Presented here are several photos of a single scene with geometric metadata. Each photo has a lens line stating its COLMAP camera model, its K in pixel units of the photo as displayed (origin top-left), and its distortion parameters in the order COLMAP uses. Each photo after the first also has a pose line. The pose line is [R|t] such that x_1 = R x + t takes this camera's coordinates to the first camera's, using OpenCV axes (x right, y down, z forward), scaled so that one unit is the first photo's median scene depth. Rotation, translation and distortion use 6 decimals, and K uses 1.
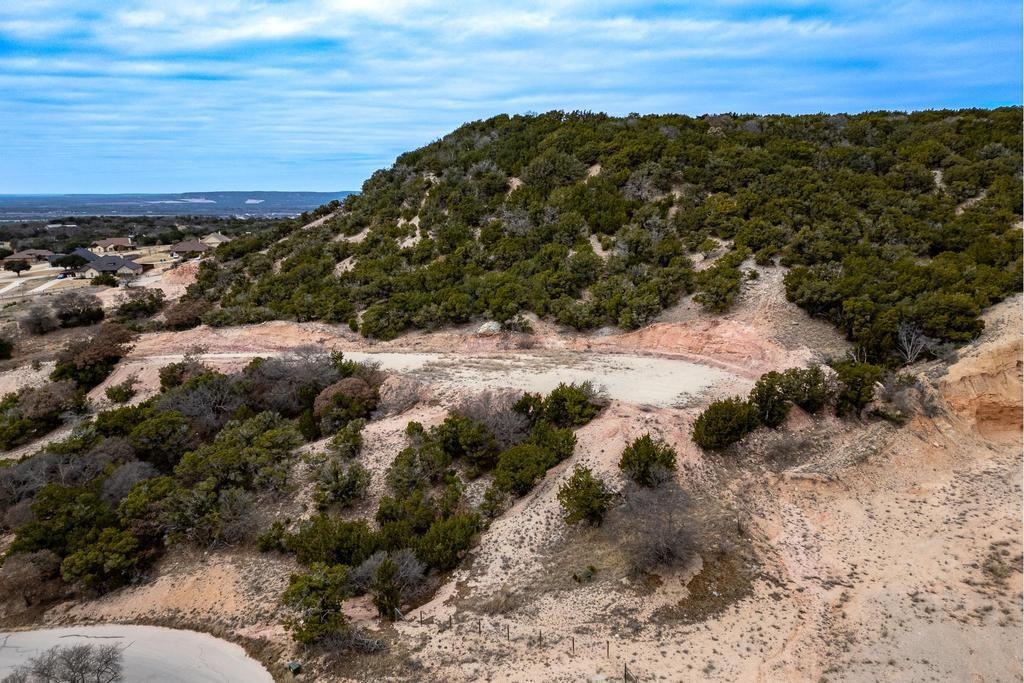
lens RADIAL K [[709.2, 0, 519.3], [0, 709.2, 364.0], [0, 0, 1]] dist [0.080177, -0.073644]
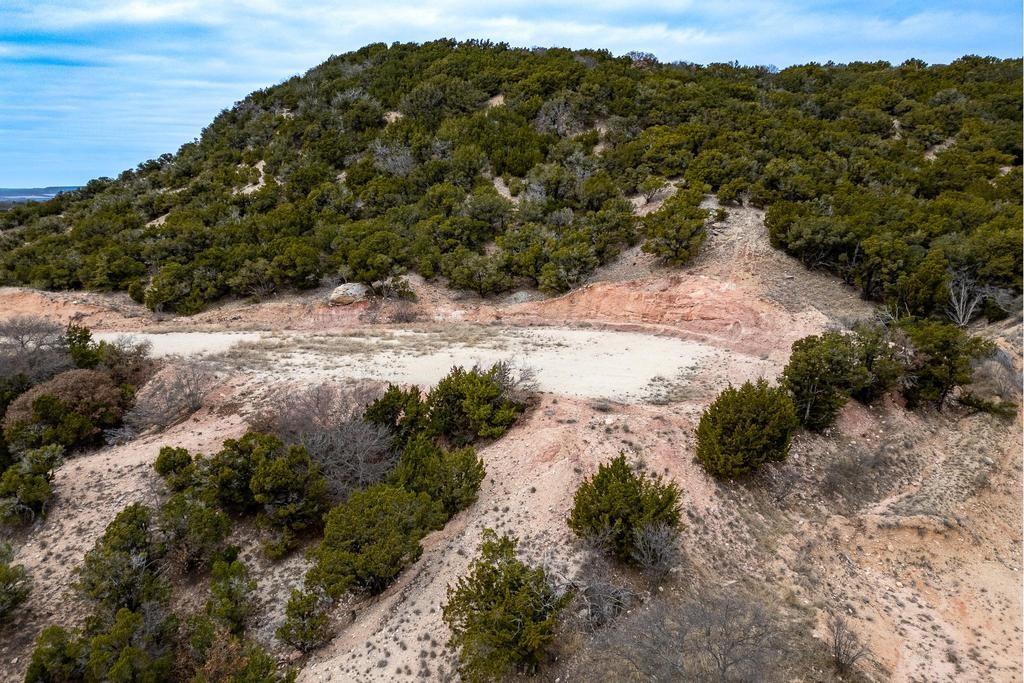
lens RADIAL K [[709.2, 0, 519.3], [0, 709.2, 364.0], [0, 0, 1]] dist [0.080177, -0.073644]
pose [[0.990586, -0.025358, 0.134519, 0.027258], [0.025090, 0.999678, 0.003689, 0.018916], [-0.134569, -0.000279, 0.990904, 0.340759]]
